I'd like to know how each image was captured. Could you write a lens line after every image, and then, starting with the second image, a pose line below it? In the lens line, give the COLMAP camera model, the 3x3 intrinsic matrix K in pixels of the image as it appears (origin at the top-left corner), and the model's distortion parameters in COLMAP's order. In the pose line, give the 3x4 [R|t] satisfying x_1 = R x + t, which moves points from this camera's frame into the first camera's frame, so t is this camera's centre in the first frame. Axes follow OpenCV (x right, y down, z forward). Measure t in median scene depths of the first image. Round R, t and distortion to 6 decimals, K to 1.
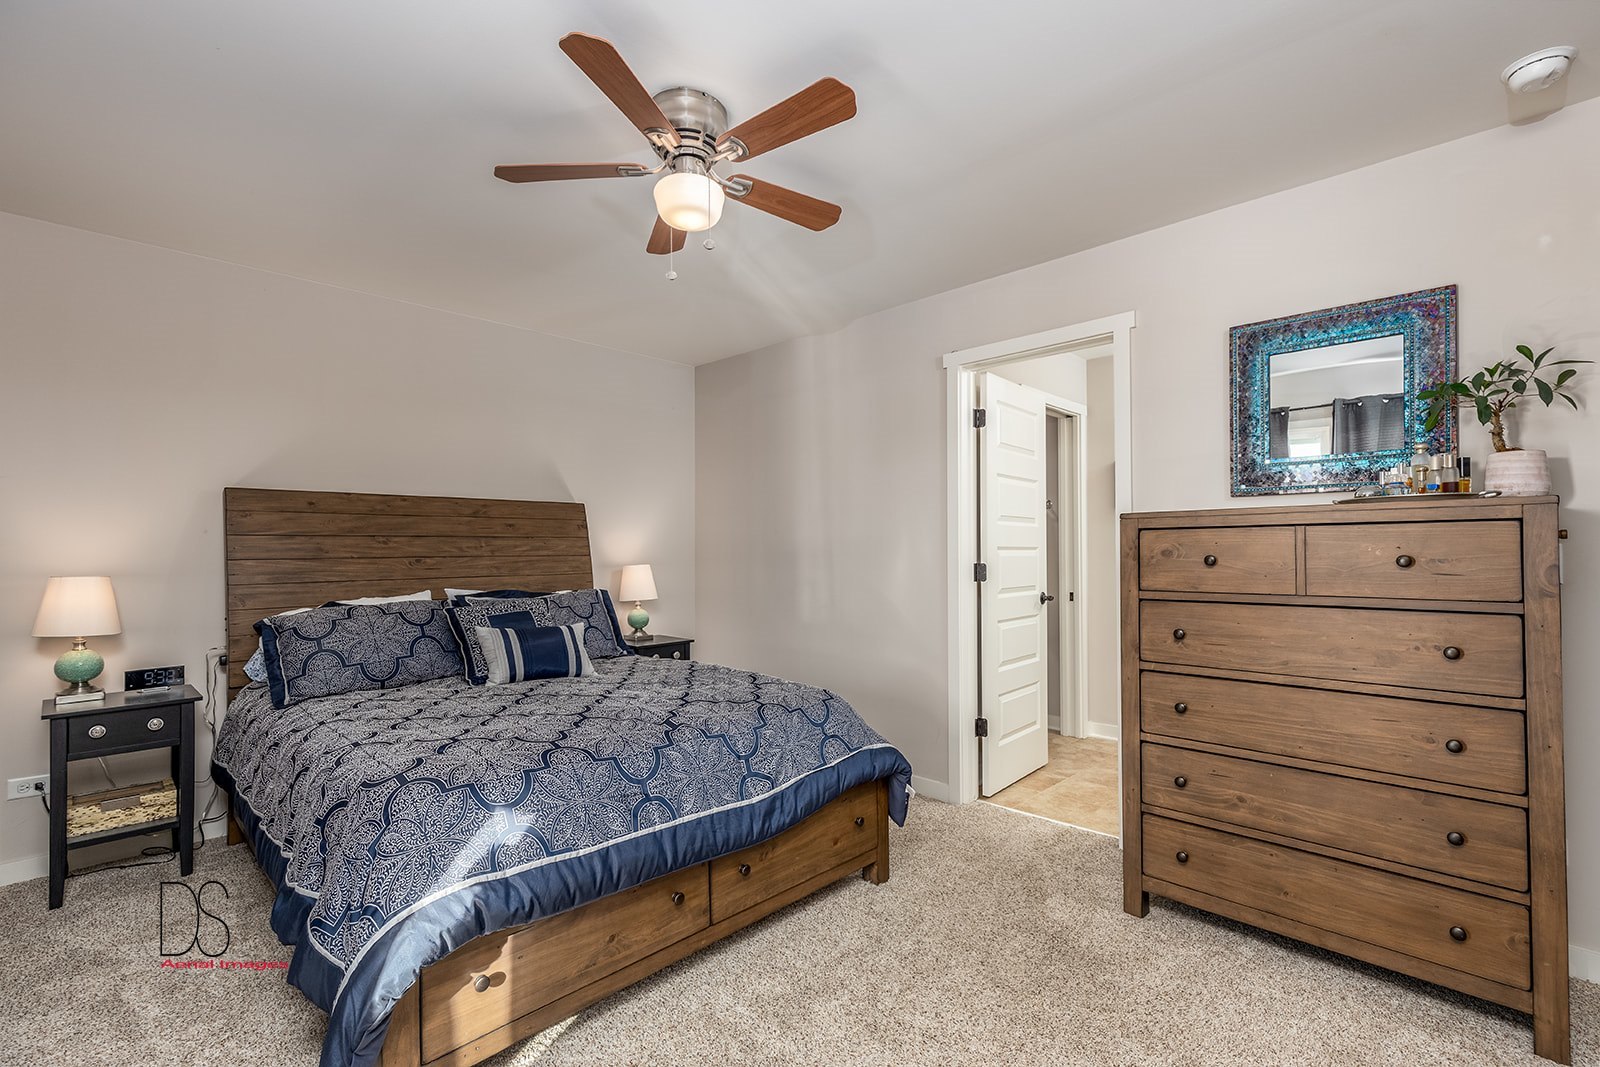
lens RADIAL K [[739.2, 0, 820.4], [0, 739.2, 550.4], [0, 0, 1]] dist [0.000553, -0.000038]
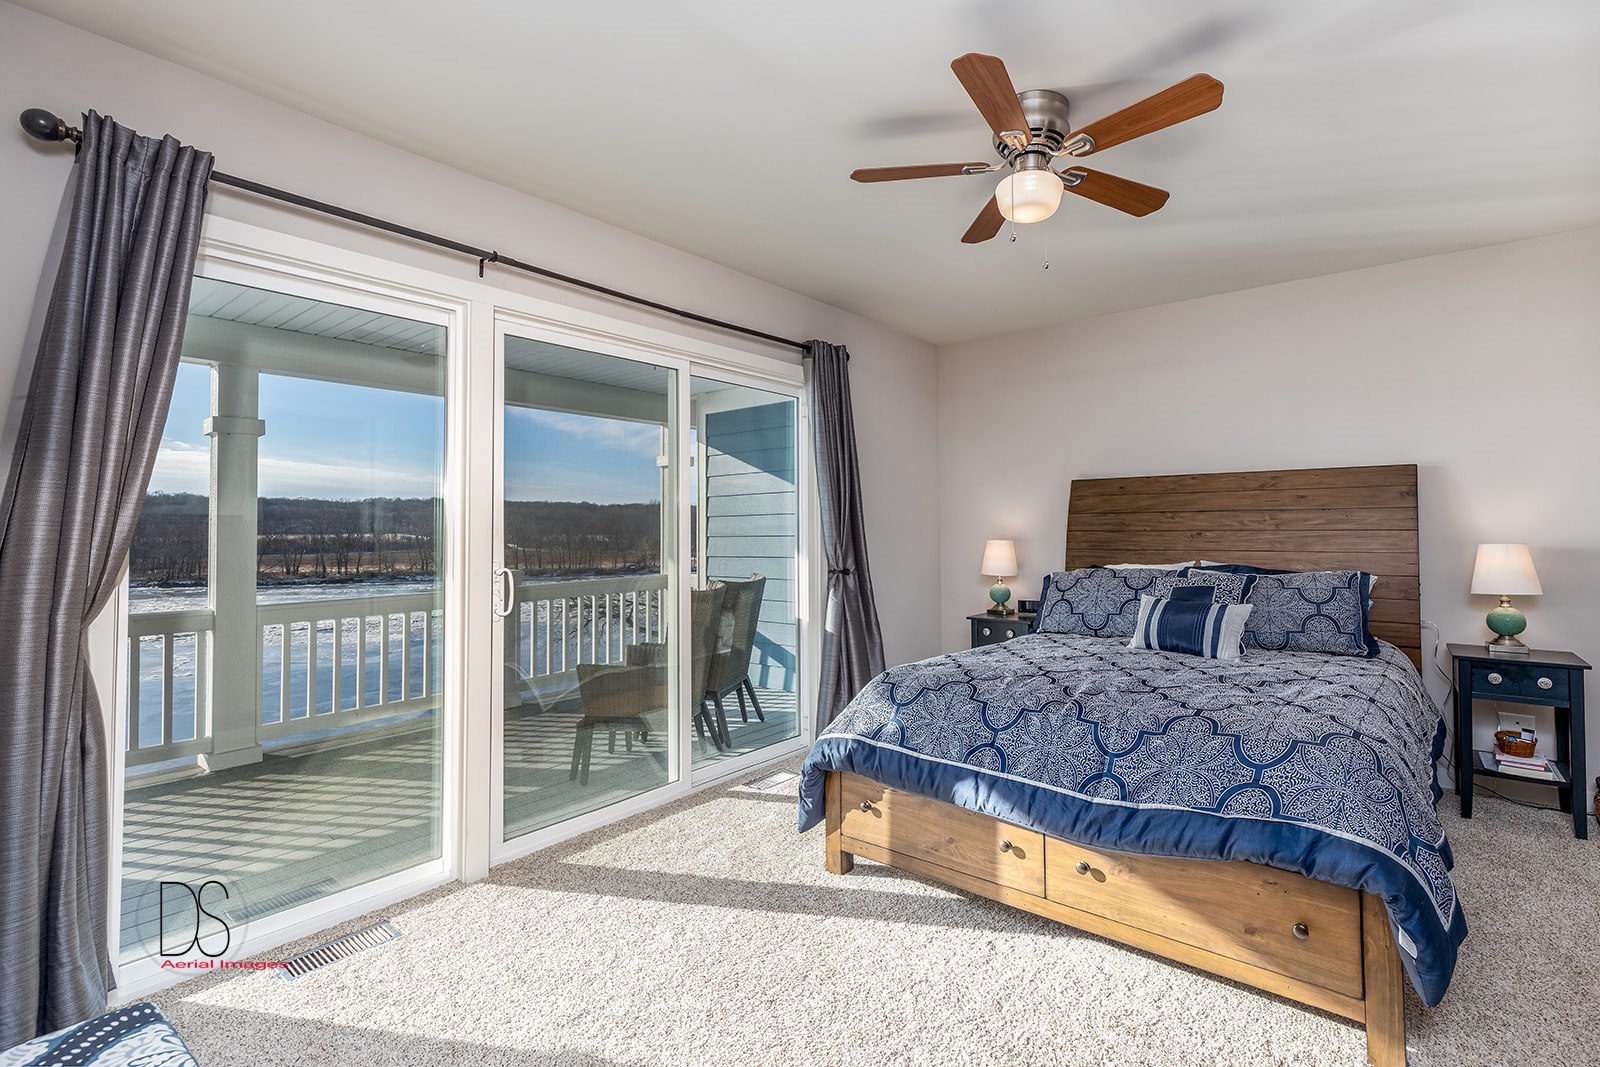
lens RADIAL K [[720.9, 0, 805.2], [0, 720.9, 512.1], [0, 0, 1]] dist [-0.003553, -0.000573]
pose [[0.061670, -0.015991, -0.997969, 0.526188], [0.005038, 0.999864, -0.015710, -0.004771], [0.998084, -0.004059, 0.061742, 0.393590]]
